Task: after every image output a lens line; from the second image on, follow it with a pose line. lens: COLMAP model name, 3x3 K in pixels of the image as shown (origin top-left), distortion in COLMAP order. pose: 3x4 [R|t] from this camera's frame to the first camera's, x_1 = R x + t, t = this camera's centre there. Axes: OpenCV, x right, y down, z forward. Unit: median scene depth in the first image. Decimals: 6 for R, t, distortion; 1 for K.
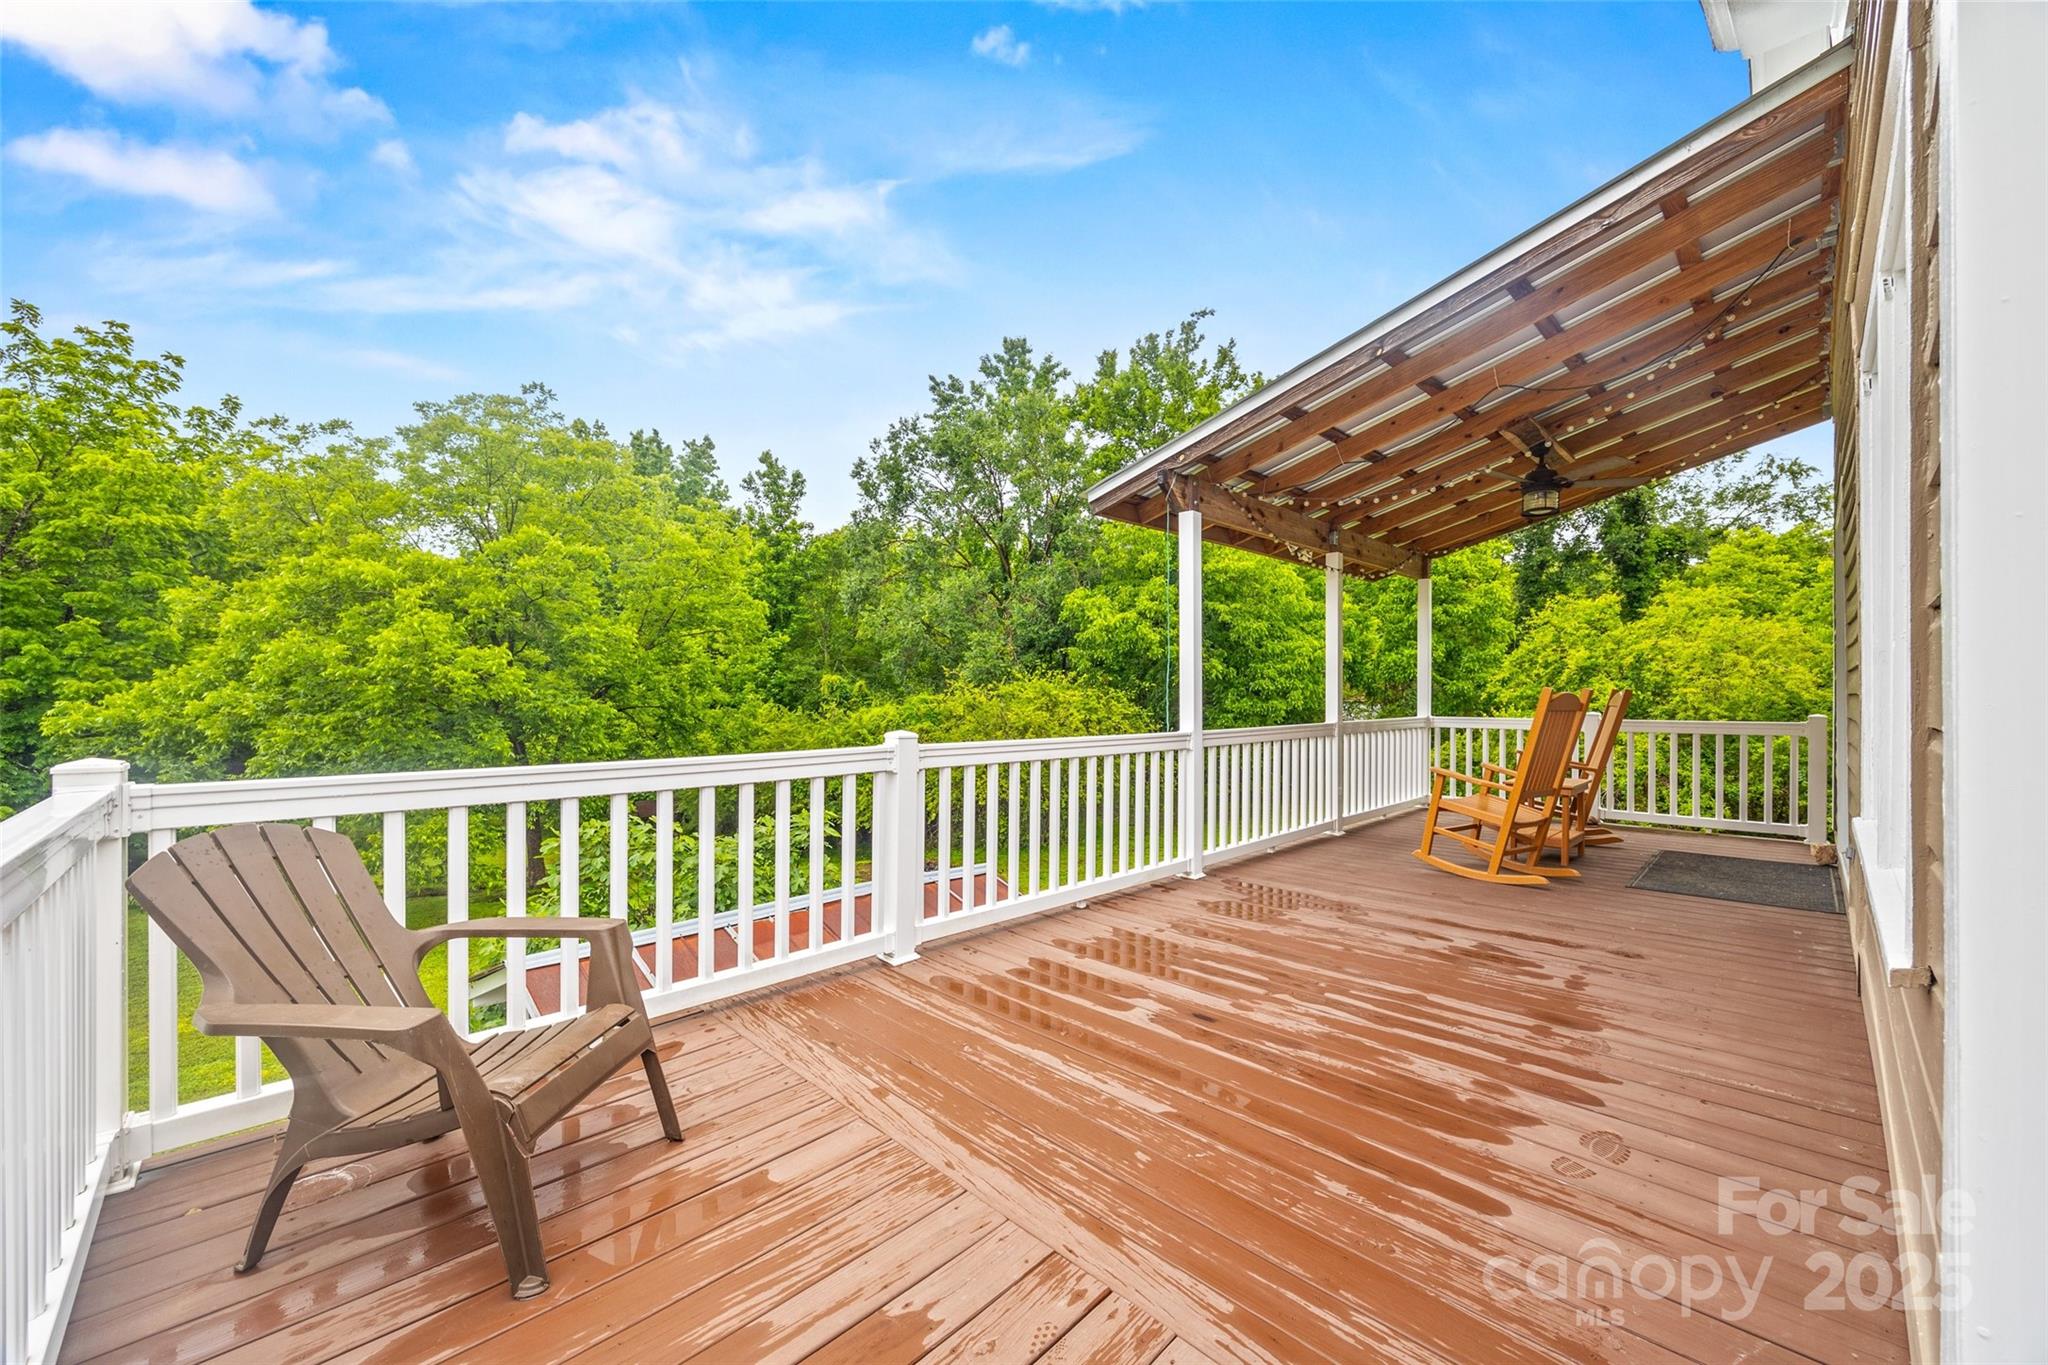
lens RADIAL K [[773.6, 0, 1029.2], [0, 773.6, 696.0], [0, 0, 1]] dist [-0.003408, -0.000089]
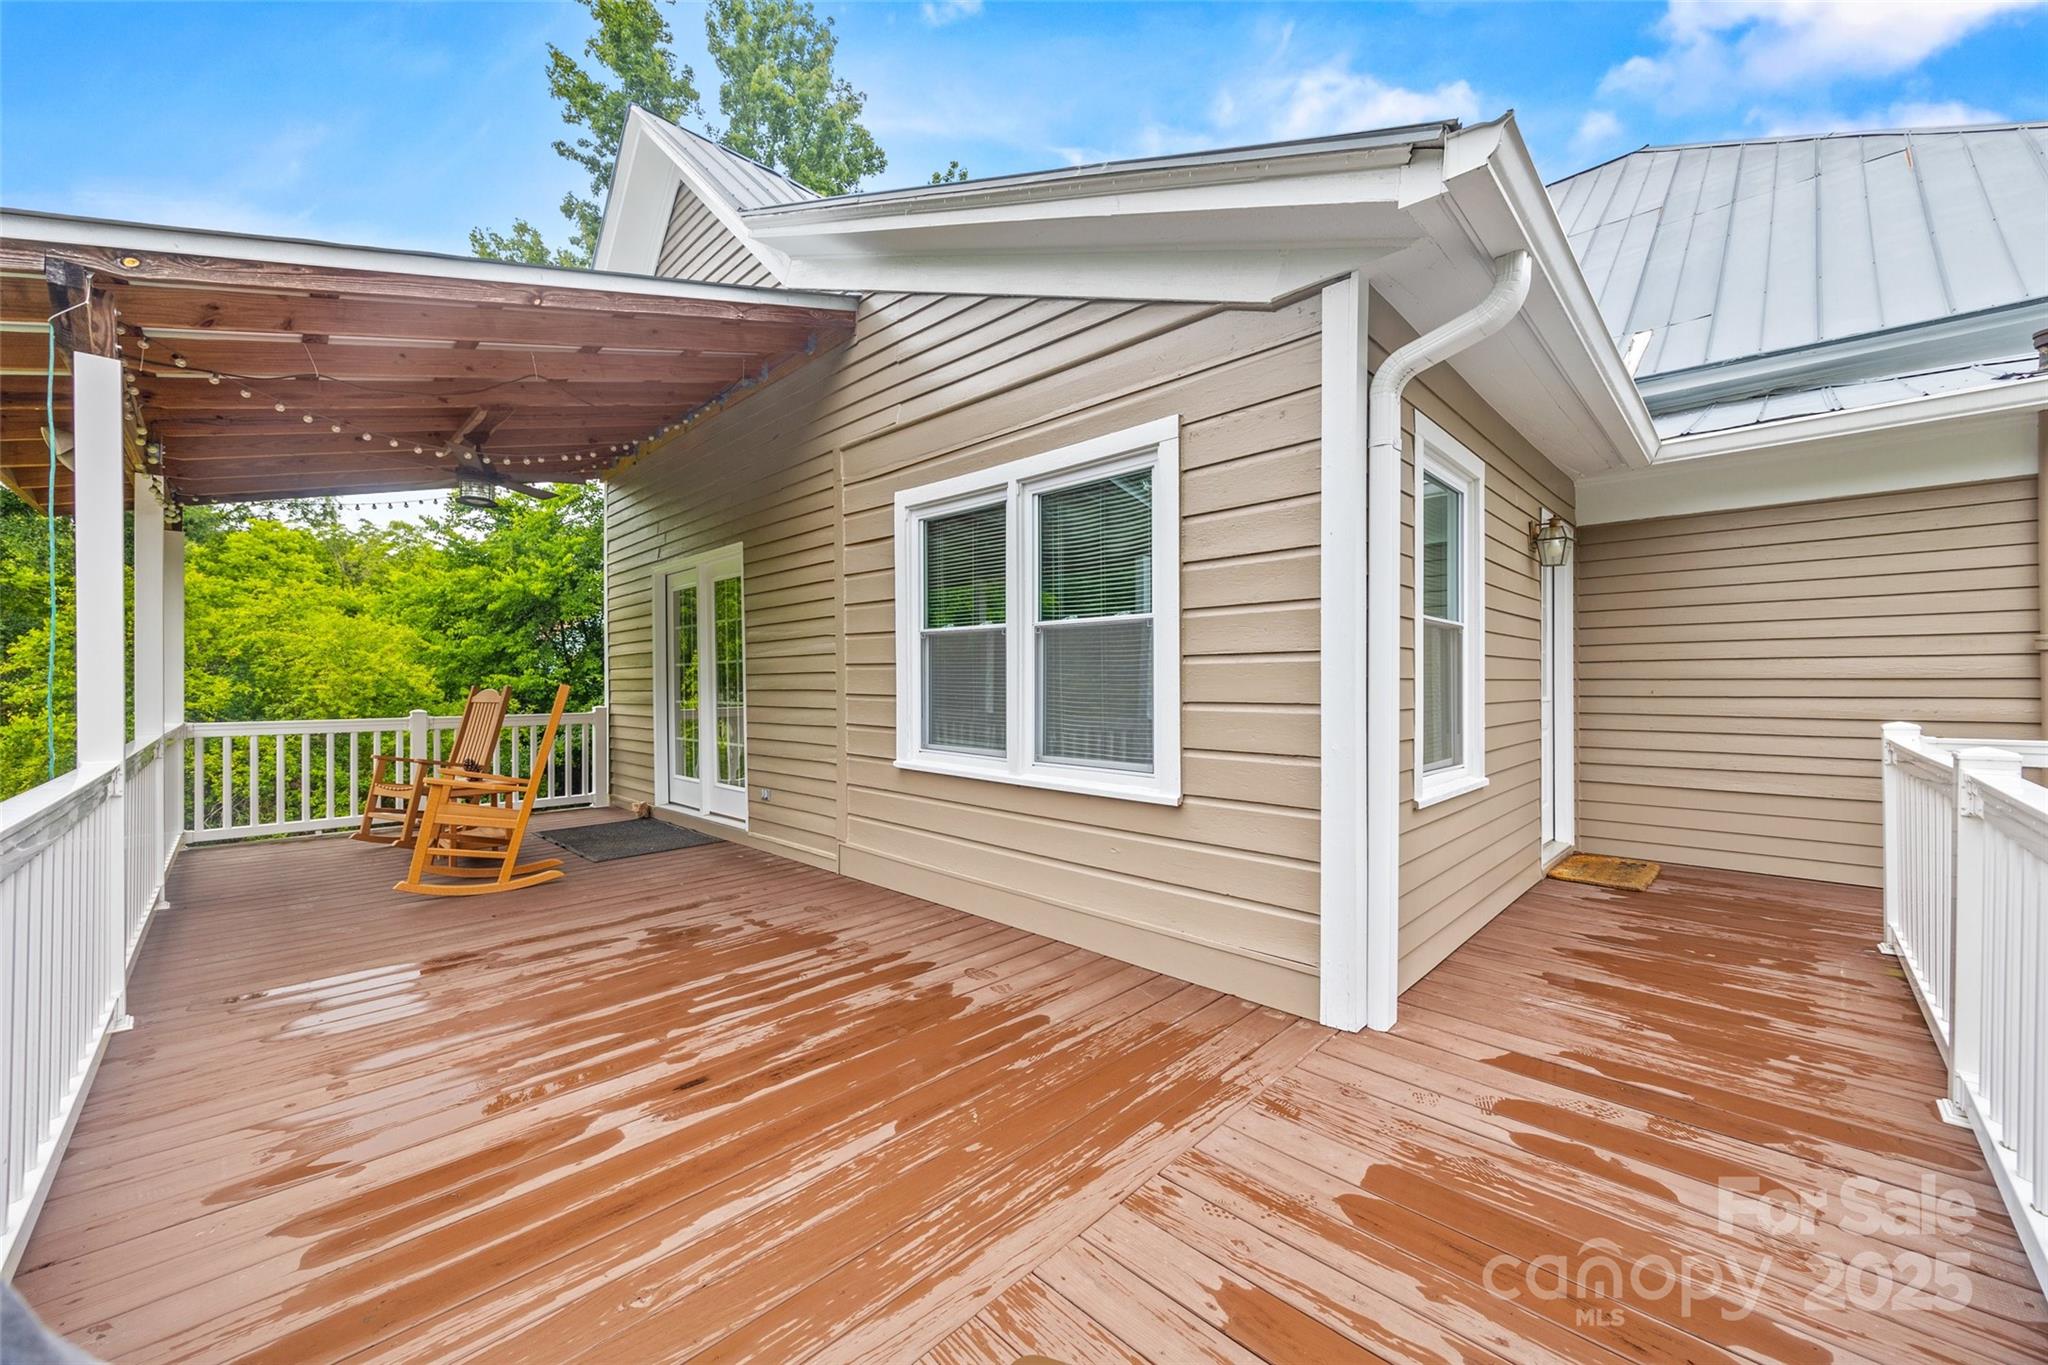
lens RADIAL K [[773.6, 0, 1033.4], [0, 773.6, 683.6], [0, 0, 1]] dist [-0.003408, -0.000089]
pose [[-0.005037, 0.005095, 0.999974, -0.602261], [0.007712, 0.999957, -0.005056, -0.001134], [-0.999958, 0.007687, -0.005076, 0.644506]]
